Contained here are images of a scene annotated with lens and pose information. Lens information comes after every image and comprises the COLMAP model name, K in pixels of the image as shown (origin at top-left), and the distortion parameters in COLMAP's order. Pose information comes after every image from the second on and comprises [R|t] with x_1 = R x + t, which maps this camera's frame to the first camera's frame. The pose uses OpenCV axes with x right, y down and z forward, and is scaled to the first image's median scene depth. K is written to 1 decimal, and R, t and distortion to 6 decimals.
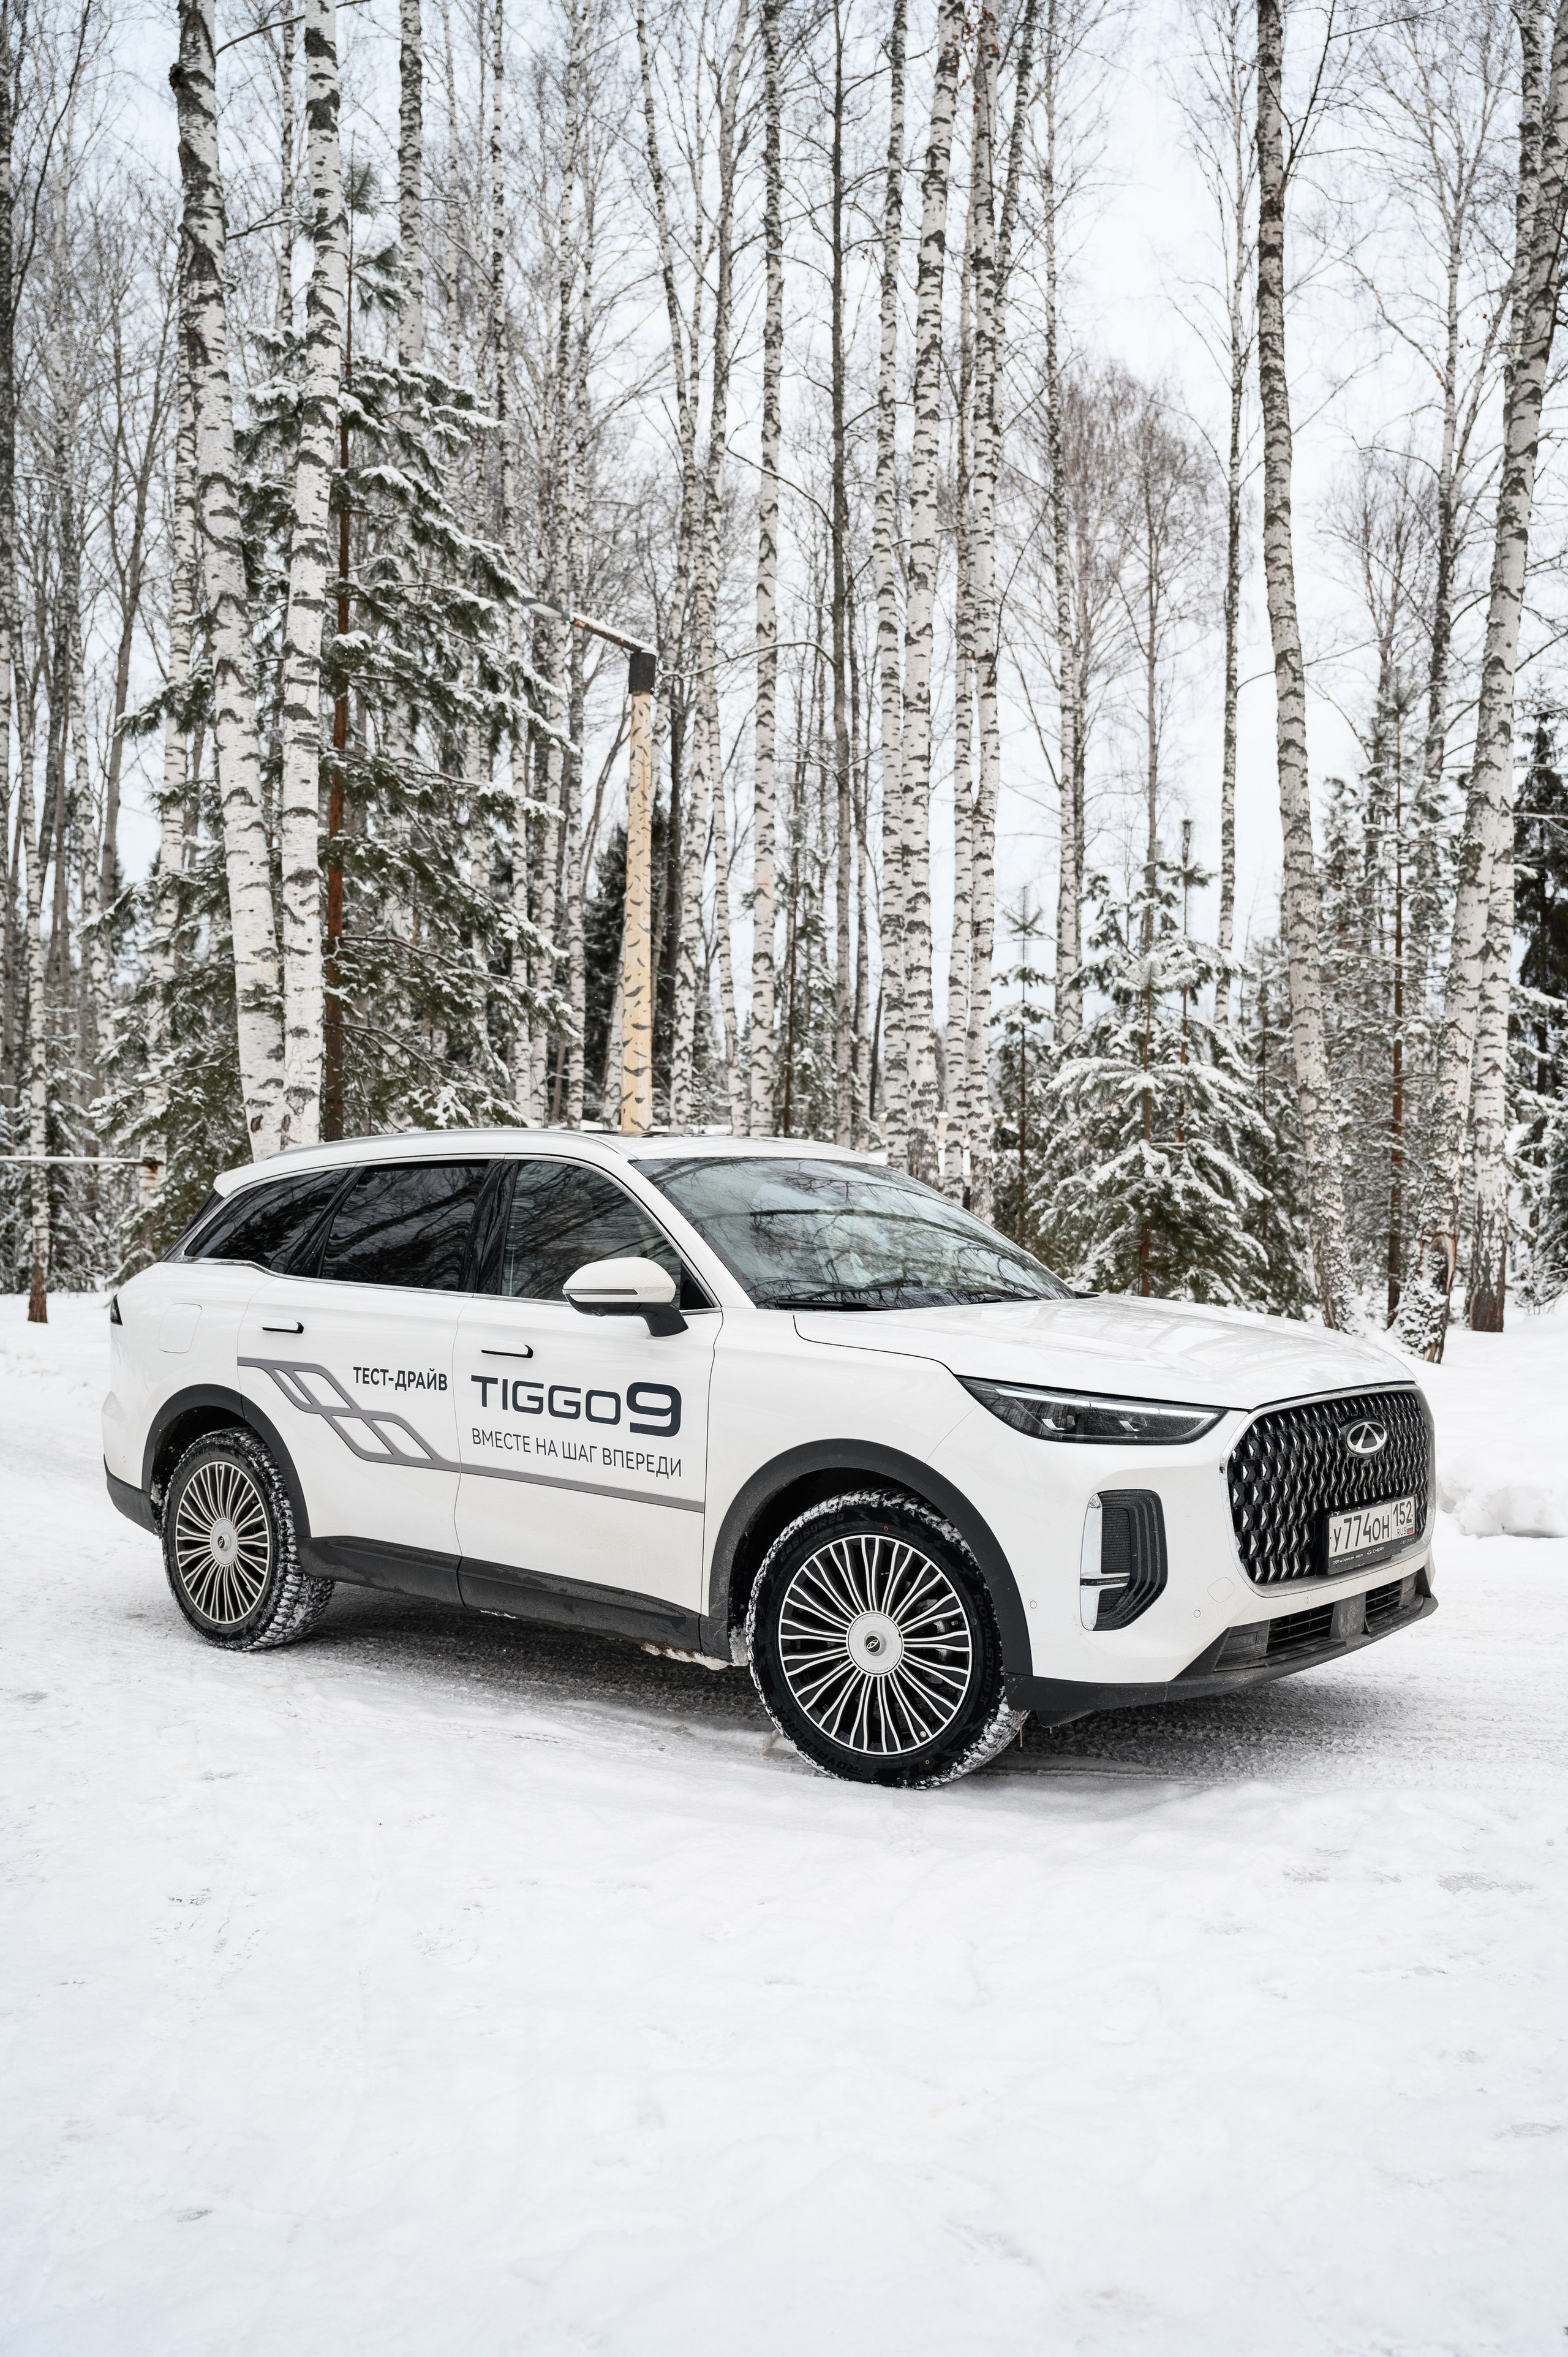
lens RADIAL K [[2079.4, 0, 782.4], [0, 2079.4, 1180.9], [0, 0, 1]] dist [0.000287, 0.002441]
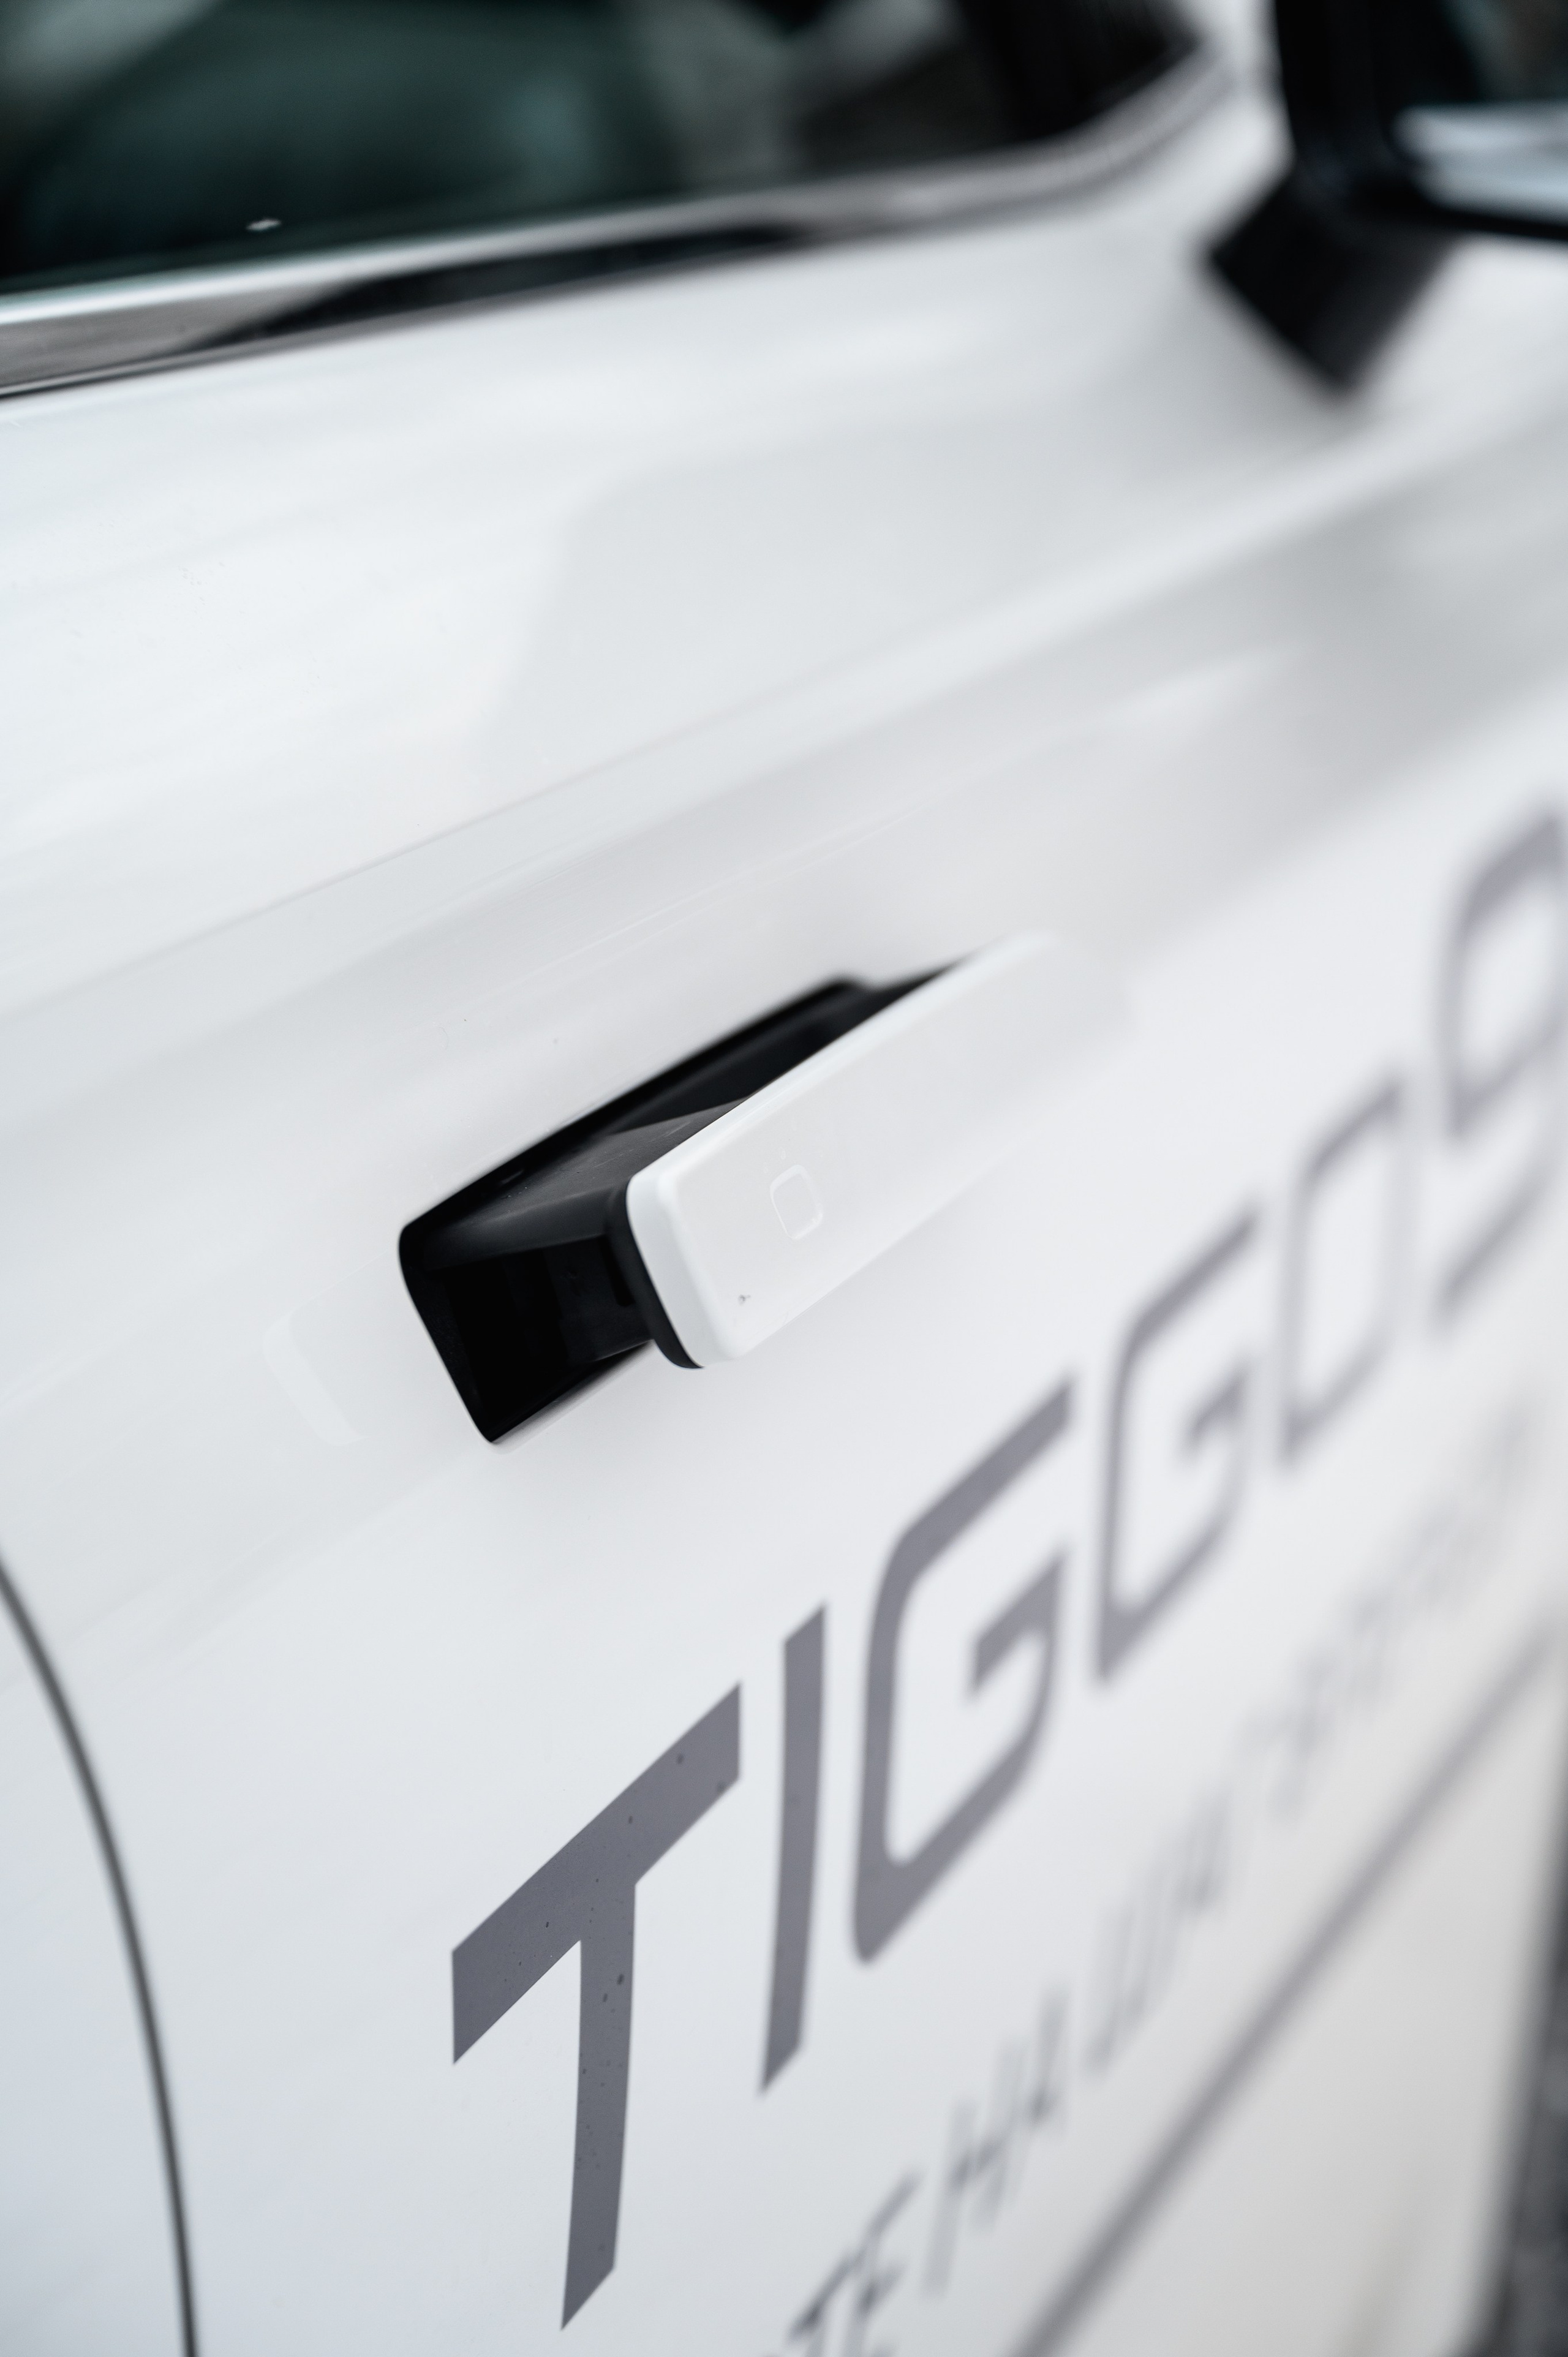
lens RADIAL K [[4745.7, 0, 783.8], [0, 4745.7, 1177.2], [0, 0, 1]] dist [0.000413, 0.050503]
pose [[-0.337953, -0.292821, 0.894452, -0.127643], [-0.034315, 0.953570, 0.299209, 0.020376], [-0.940537, 0.070425, -0.332310, 0.523598]]
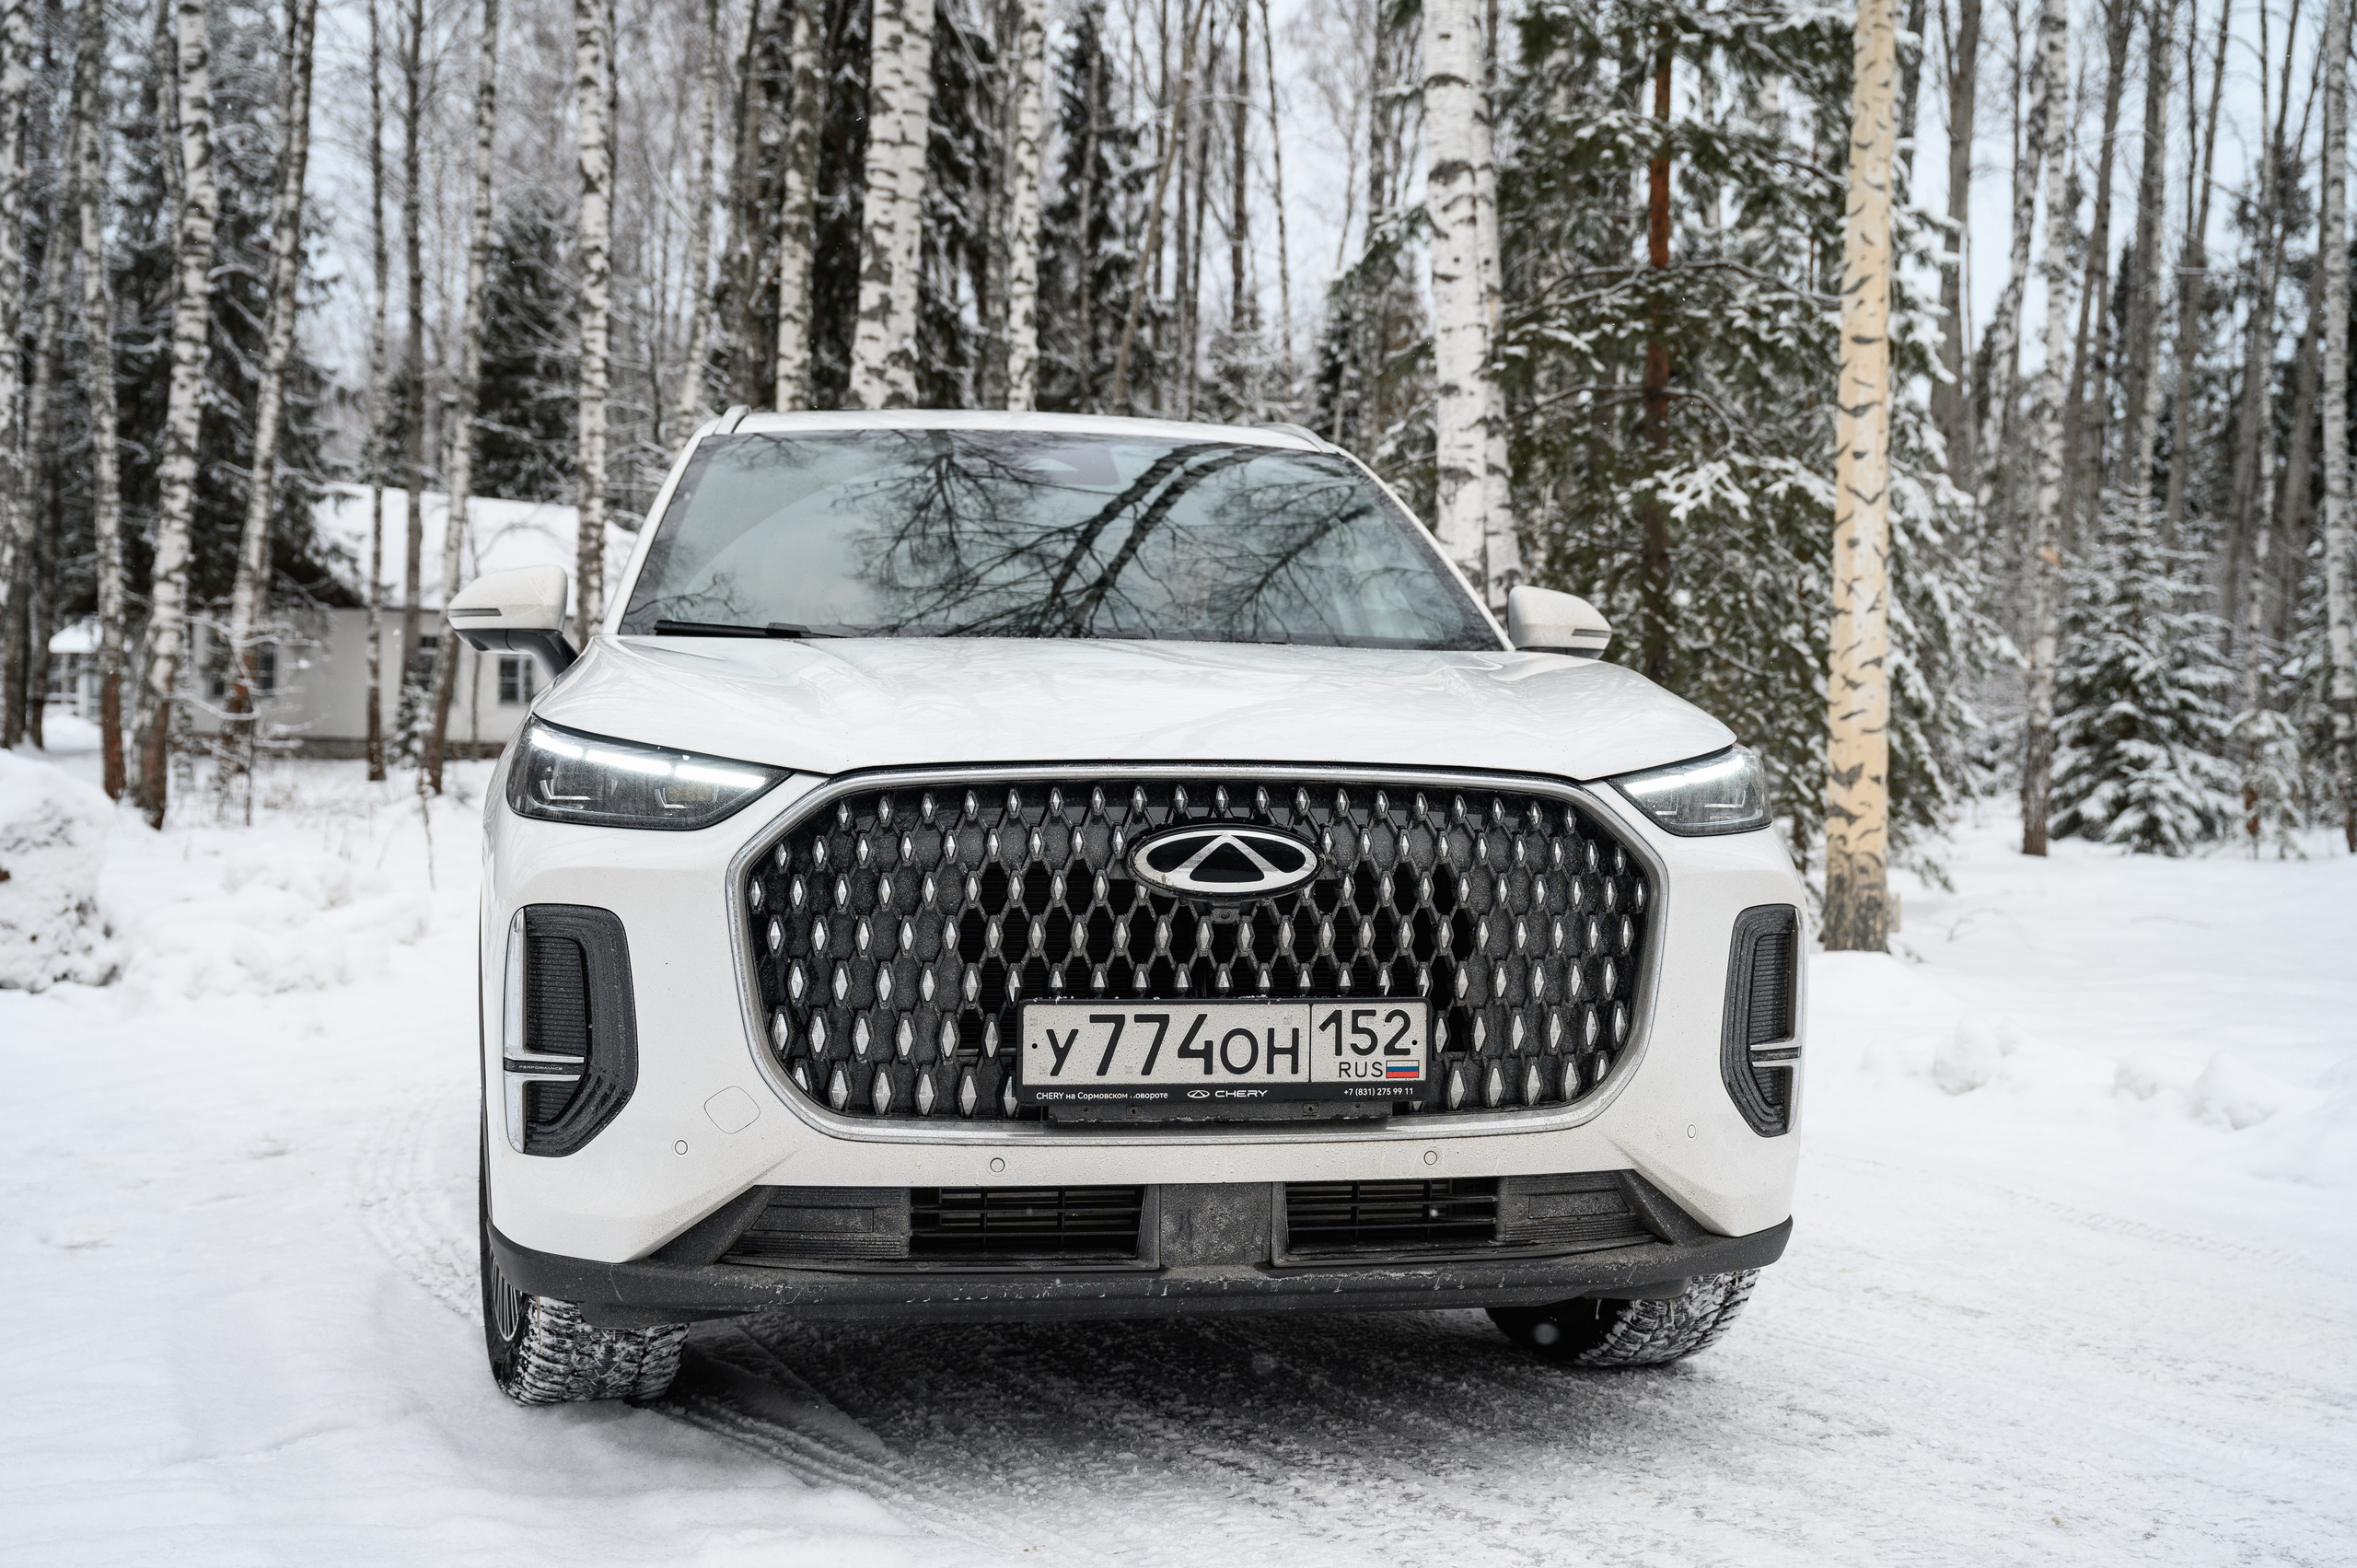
lens RADIAL K [[2690.1, 0, 1178.5], [0, 2690.1, 784.0], [0, 0, 1]] dist [0.000528, 0.017132]
pose [[0.771177, 0.022636, -0.636218, 0.297549], [-0.004504, 0.999537, 0.030103, 0.037955], [0.636604, -0.020349, 0.770922, 0.223680]]
